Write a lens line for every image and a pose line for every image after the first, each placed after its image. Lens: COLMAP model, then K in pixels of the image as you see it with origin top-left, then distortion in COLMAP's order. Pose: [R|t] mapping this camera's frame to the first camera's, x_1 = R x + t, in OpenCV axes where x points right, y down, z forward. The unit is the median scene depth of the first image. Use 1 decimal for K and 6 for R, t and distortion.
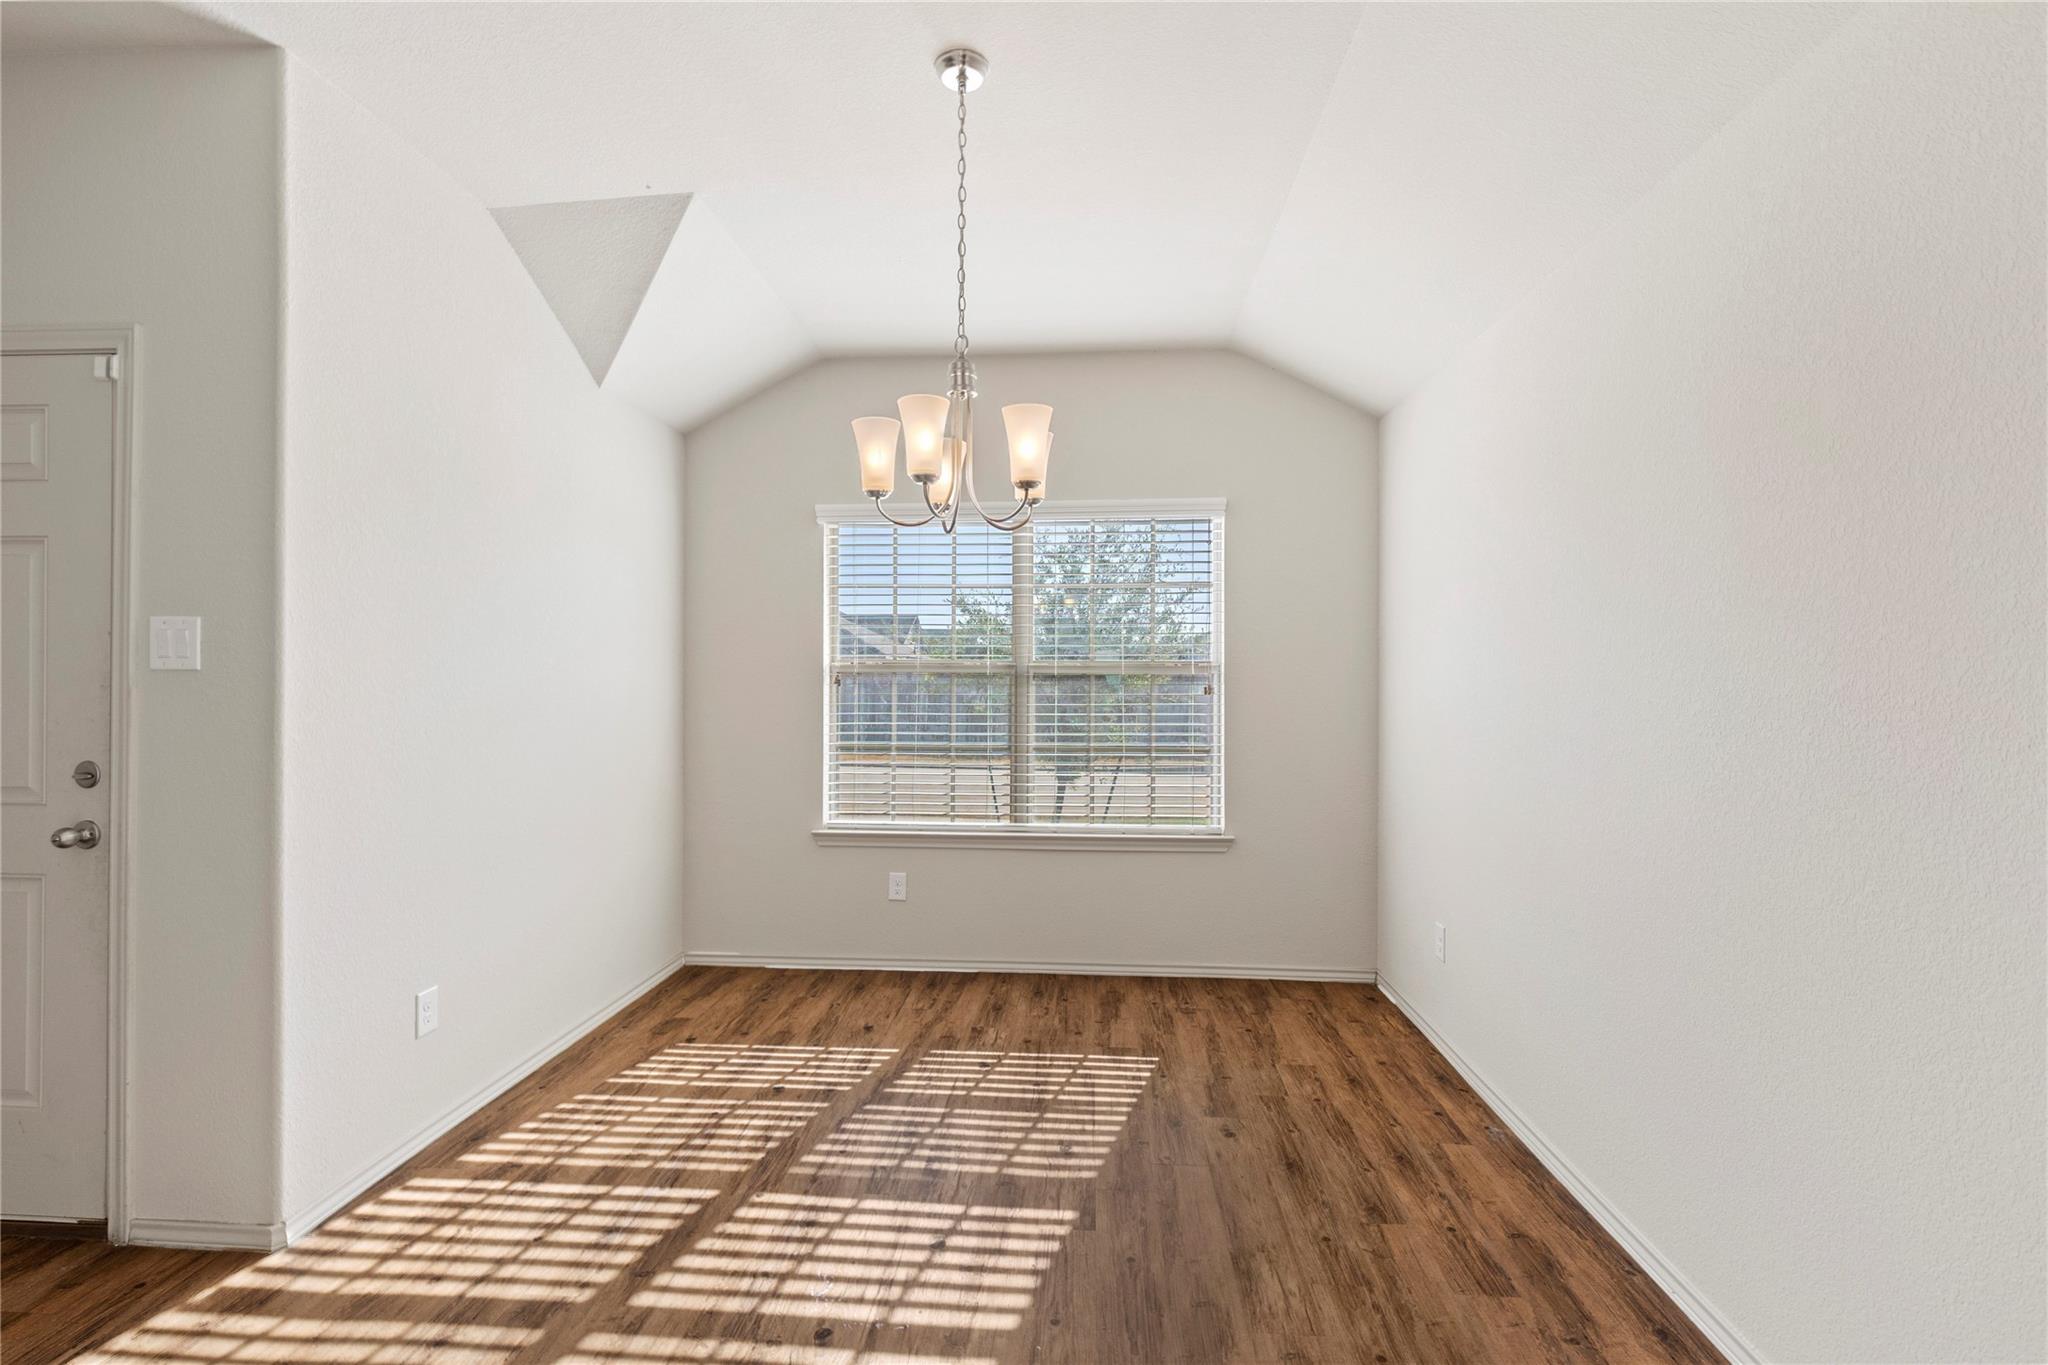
lens RADIAL K [[933.2, 0, 1017.3], [0, 933.2, 682.5], [0, 0, 1]] dist [0.008703, -0.000942]
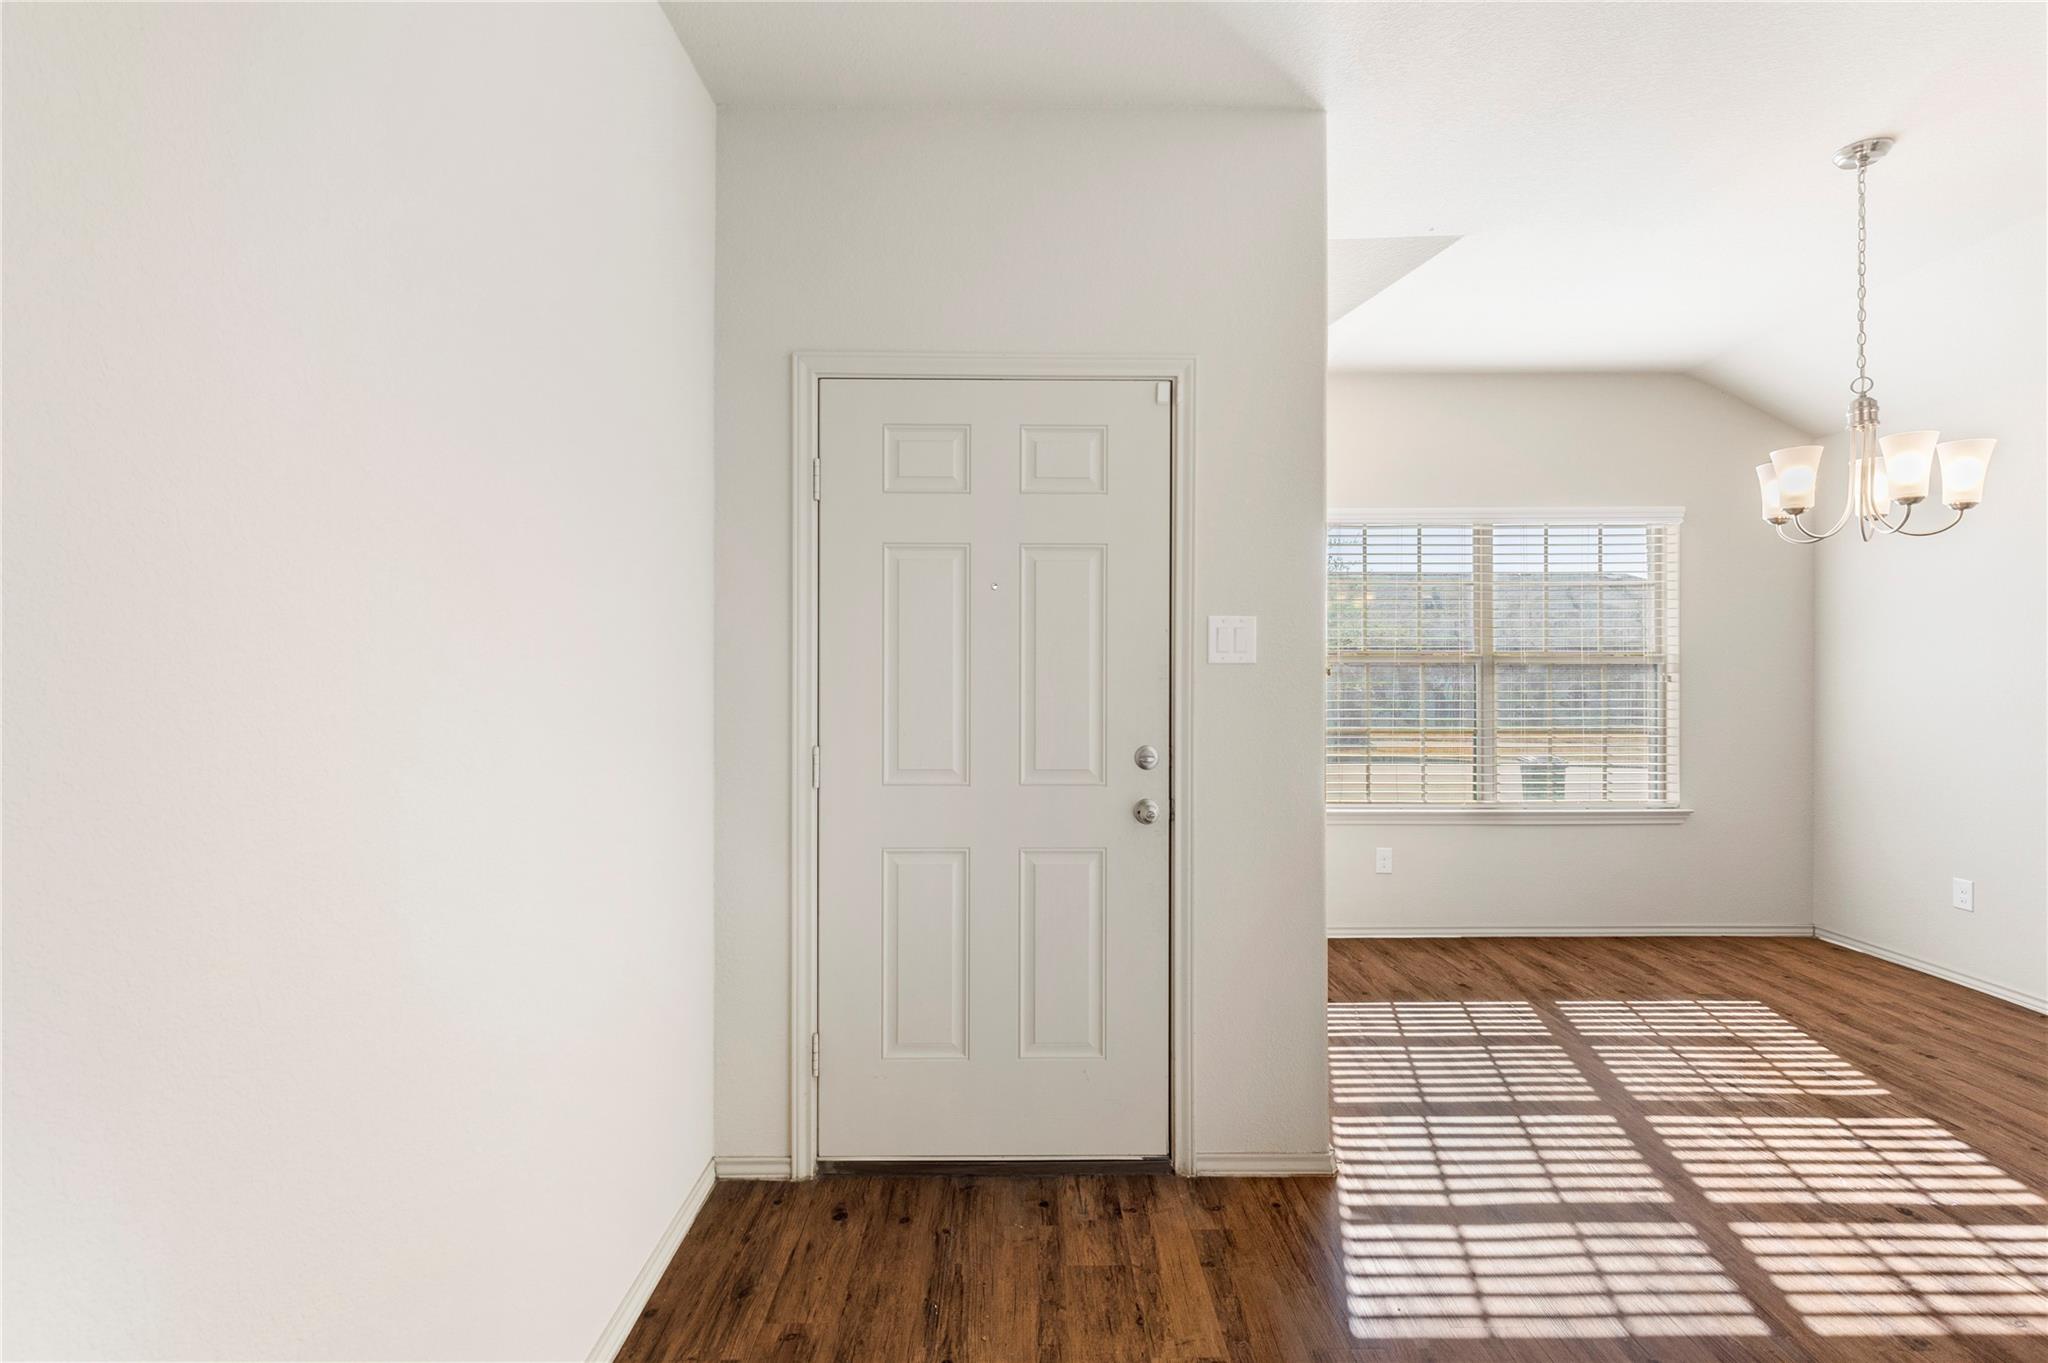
lens RADIAL K [[933.2, 0, 1033.2], [0, 933.2, 676.0], [0, 0, 1]] dist [0.008703, -0.000942]
pose [[0.995546, -0.001720, 0.094262, -1.006795], [0.001030, 0.999972, 0.007368, -0.006105], [-0.094272, -0.007238, 0.995520, -0.067522]]
